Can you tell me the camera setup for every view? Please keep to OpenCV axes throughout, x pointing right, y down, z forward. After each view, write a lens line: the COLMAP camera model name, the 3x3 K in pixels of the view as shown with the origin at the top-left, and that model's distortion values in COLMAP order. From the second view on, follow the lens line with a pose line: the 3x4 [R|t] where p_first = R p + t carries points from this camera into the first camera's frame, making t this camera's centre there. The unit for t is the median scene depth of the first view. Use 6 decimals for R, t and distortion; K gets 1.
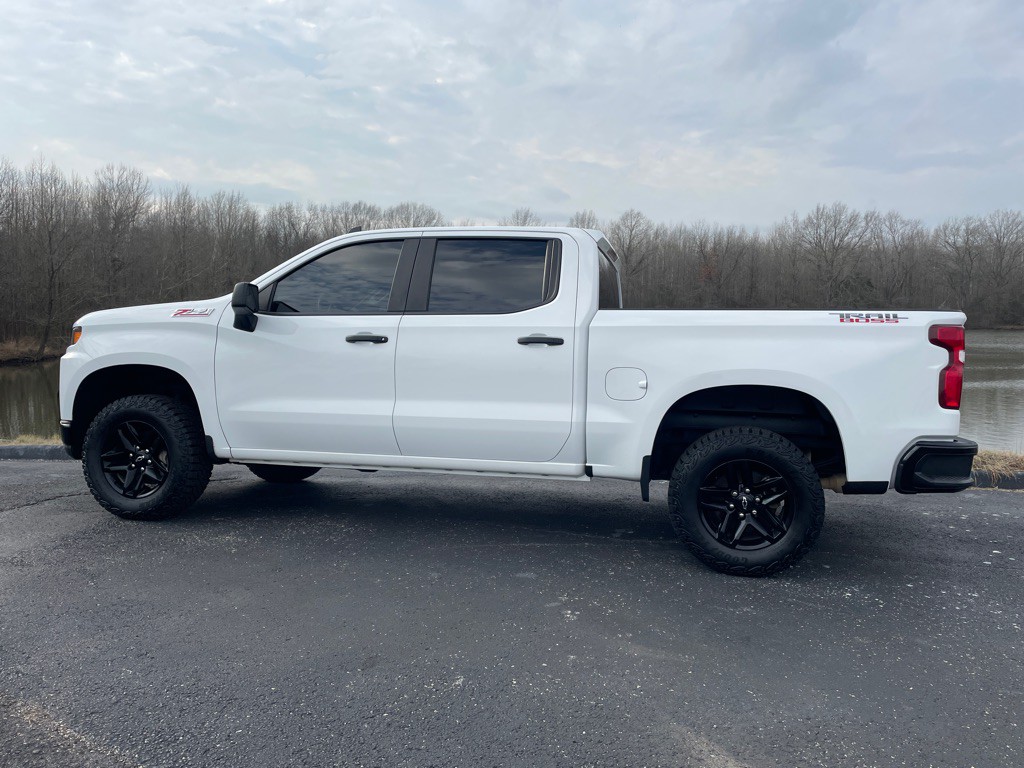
lens RADIAL K [[768.2, 0, 515.7], [0, 768.2, 377.3], [0, 0, 1]] dist [0.090324, -0.111344]
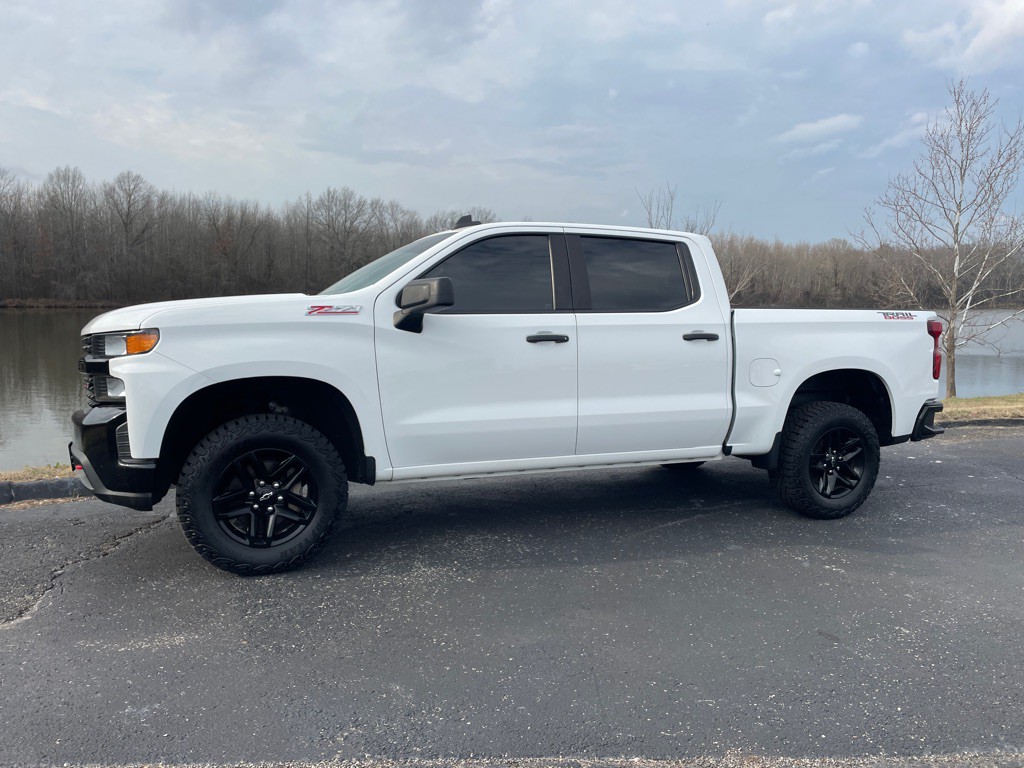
lens RADIAL K [[766.2, 0, 511.9], [0, 766.2, 383.6], [0, 0, 1]] dist [0.092346, -0.113213]
pose [[0.817269, -0.055648, 0.573563, -0.751414], [0.034289, 0.998259, 0.047994, -0.039269], [-0.575235, -0.019557, 0.817754, 0.232692]]
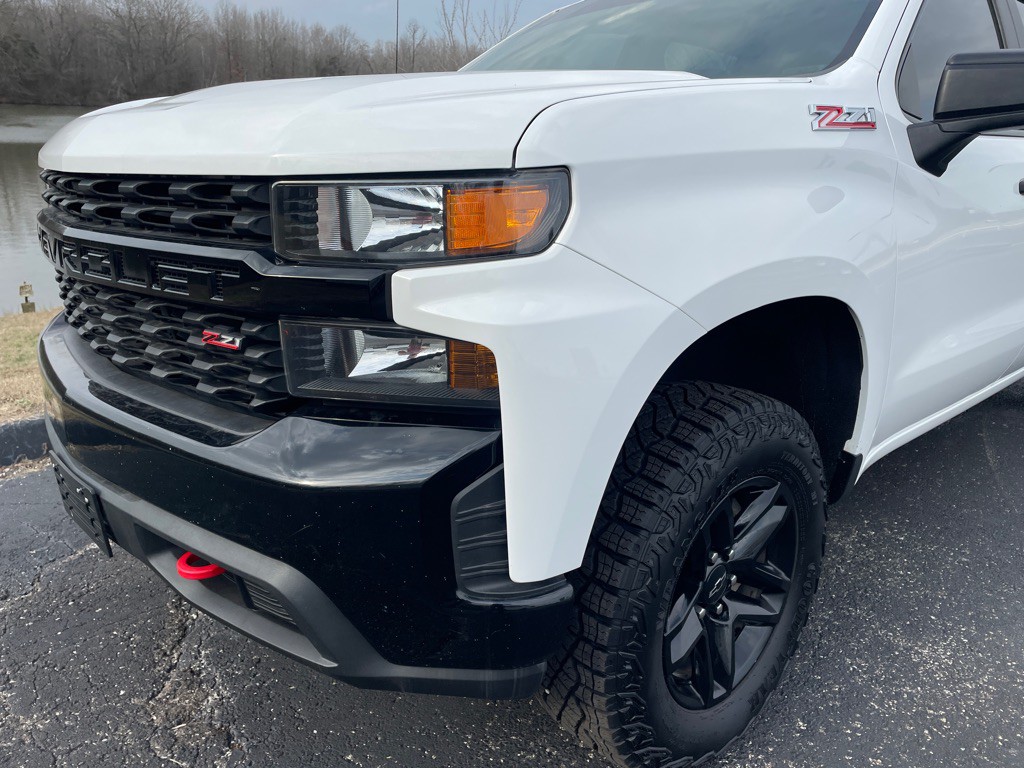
lens RADIAL K [[766.2, 0, 511.9], [0, 766.2, 383.6], [0, 0, 1]] dist [0.092346, -0.113213]
pose [[0.564709, -0.241925, 0.789035, -0.799930], [0.012837, 0.958529, 0.284706, -0.072805], [-0.825190, -0.150647, 0.544396, 0.946671]]
